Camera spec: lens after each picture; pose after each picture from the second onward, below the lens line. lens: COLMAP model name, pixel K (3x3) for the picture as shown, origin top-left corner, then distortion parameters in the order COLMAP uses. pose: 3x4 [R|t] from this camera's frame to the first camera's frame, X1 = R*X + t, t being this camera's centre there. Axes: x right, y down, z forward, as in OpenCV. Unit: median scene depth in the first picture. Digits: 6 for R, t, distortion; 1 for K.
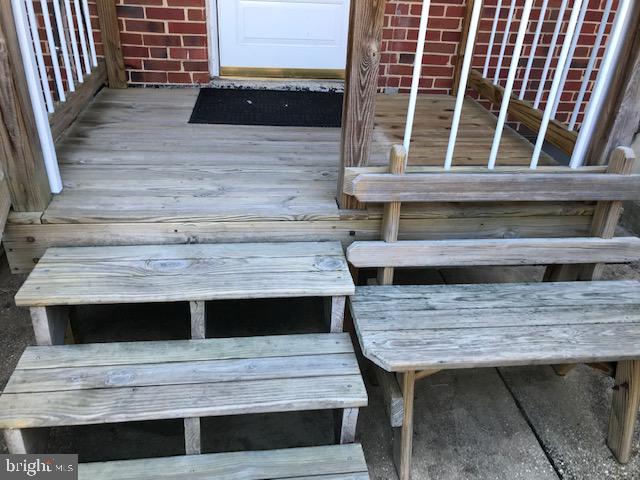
lens RADIAL K [[529.7, 0, 318.5], [0, 529.7, 237.8], [0, 0, 1]] dist [0.014563, 0.001936]
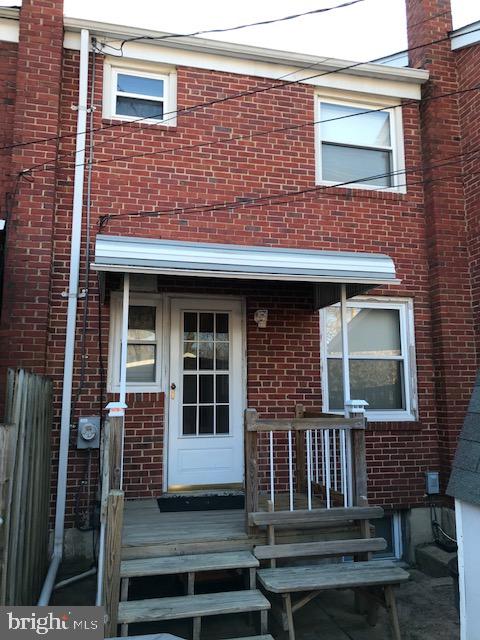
lens RADIAL K [[529.7, 0, 238.7], [0, 529.7, 317.5], [0, 0, 1]] dist [0.014563, 0.001936]
pose [[0.993171, -0.039823, 0.109665, -0.212399], [0.099033, 0.784687, -0.611931, 0.613423], [-0.061683, 0.618612, 0.783272, -1.349206]]
